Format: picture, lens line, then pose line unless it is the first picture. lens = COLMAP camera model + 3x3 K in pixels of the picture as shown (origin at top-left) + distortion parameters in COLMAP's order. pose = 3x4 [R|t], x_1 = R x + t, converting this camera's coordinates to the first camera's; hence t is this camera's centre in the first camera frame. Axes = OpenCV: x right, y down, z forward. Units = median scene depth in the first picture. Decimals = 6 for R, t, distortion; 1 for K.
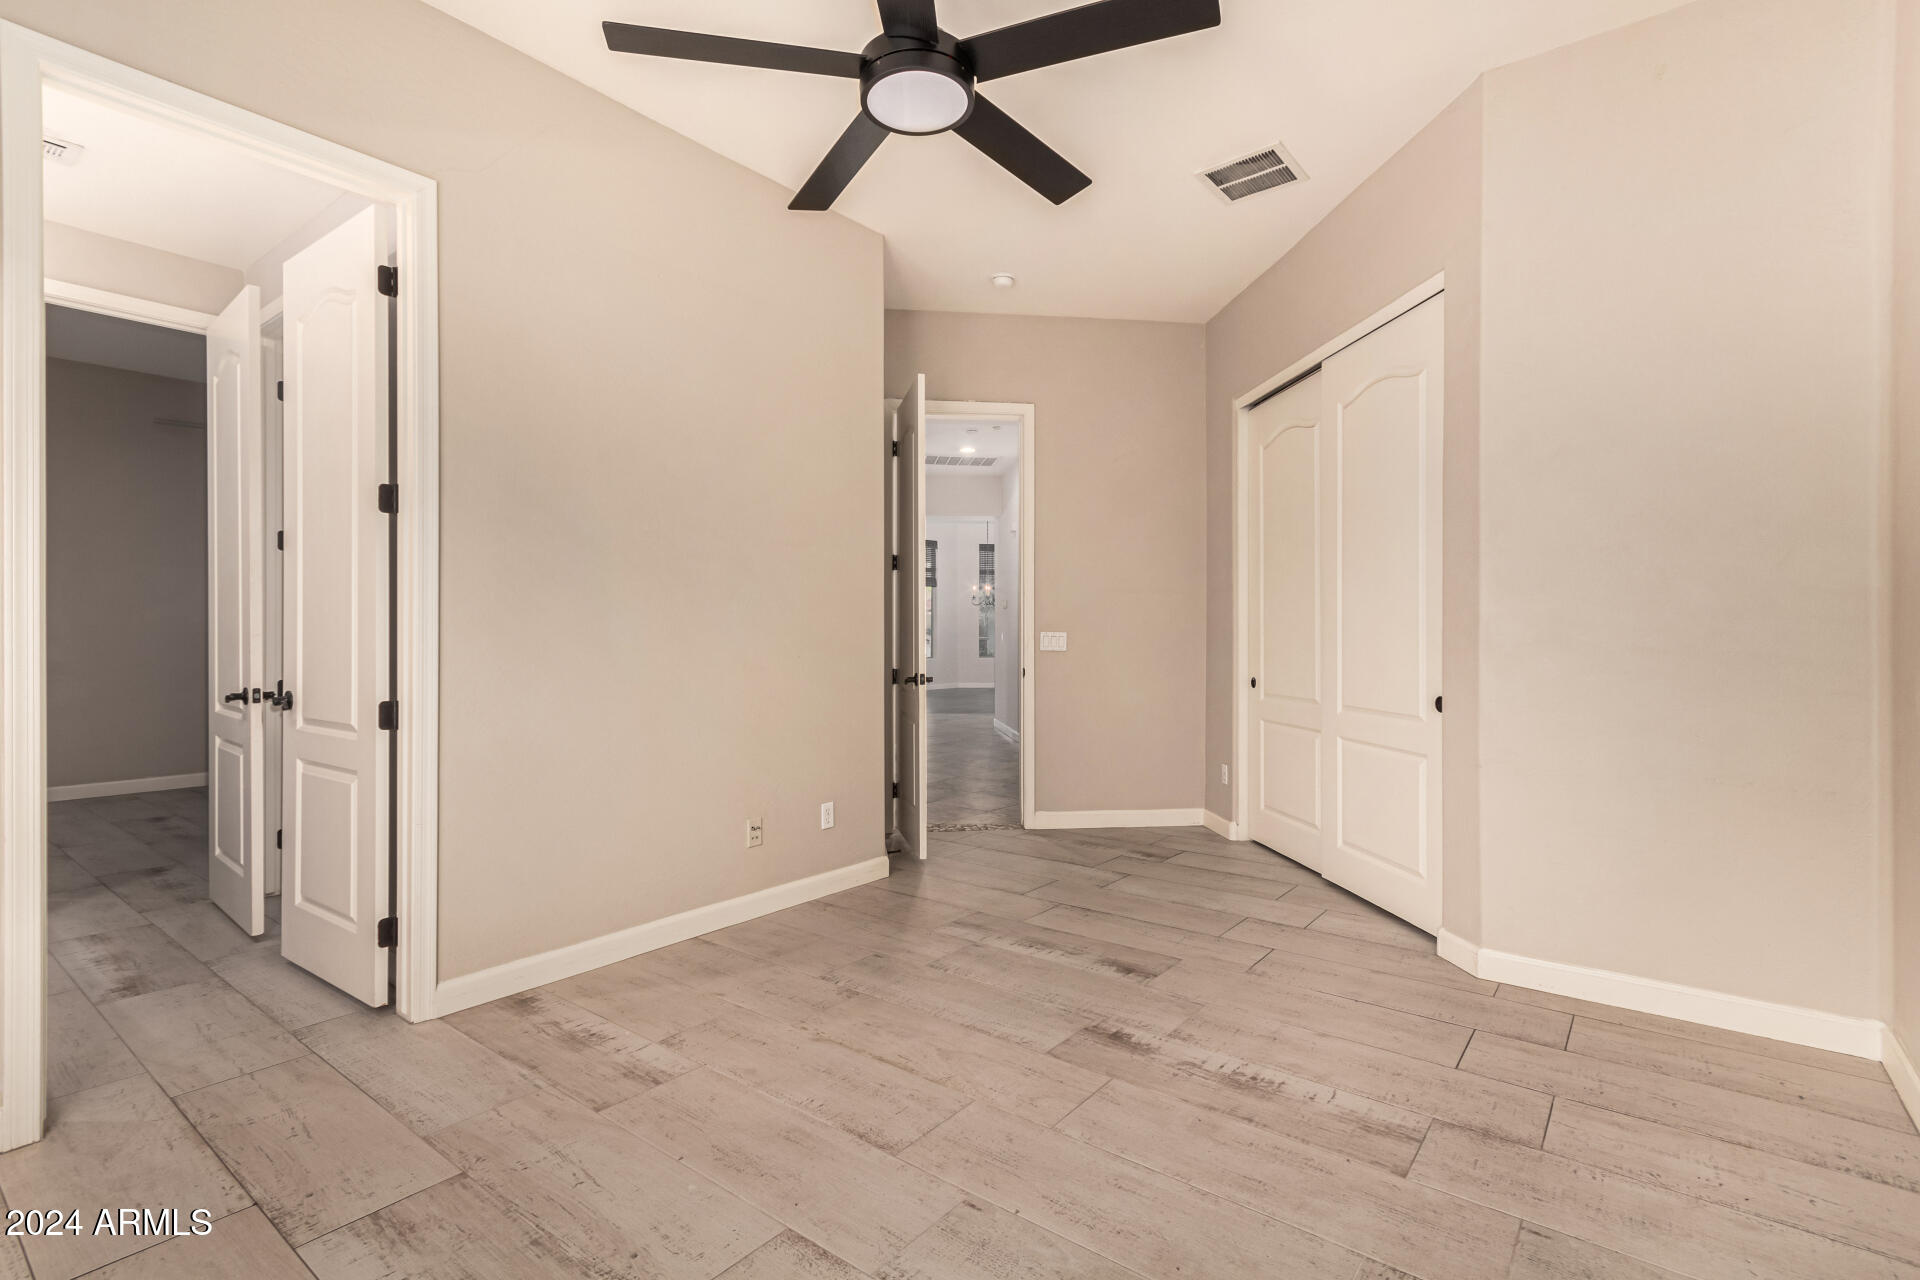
lens RADIAL K [[891.9, 0, 967.1], [0, 891.9, 632.6], [0, 0, 1]] dist [0.002753, 0.000052]
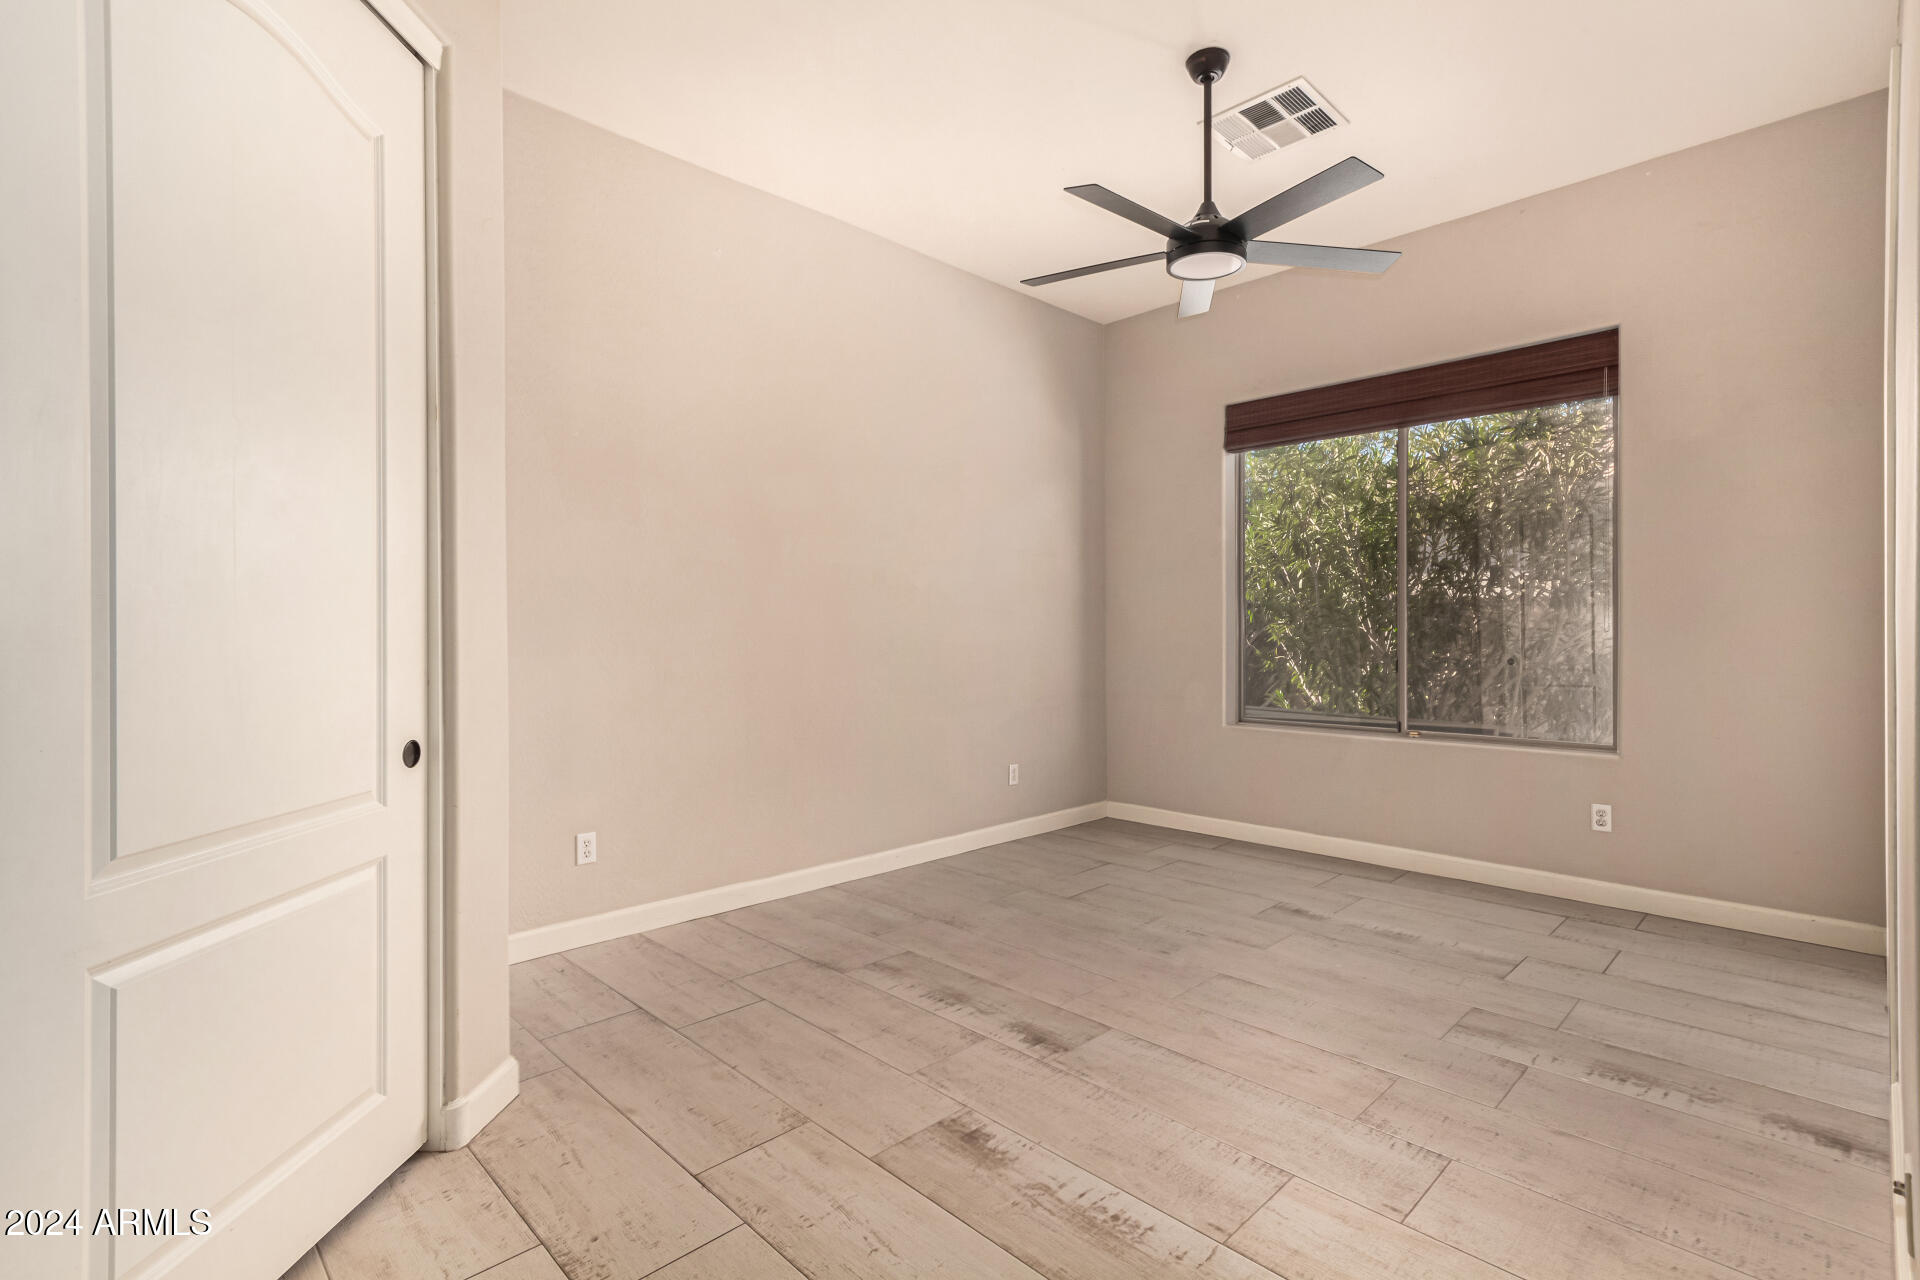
lens RADIAL K [[891.9, 0, 967.1], [0, 891.9, 632.6], [0, 0, 1]] dist [0.002753, 0.000052]
pose [[-0.991563, 0.003873, 0.129566, 0.121011], [0.003947, 0.999992, 0.000313, -0.000650], [-0.129564, 0.000822, -0.991571, 2.096183]]
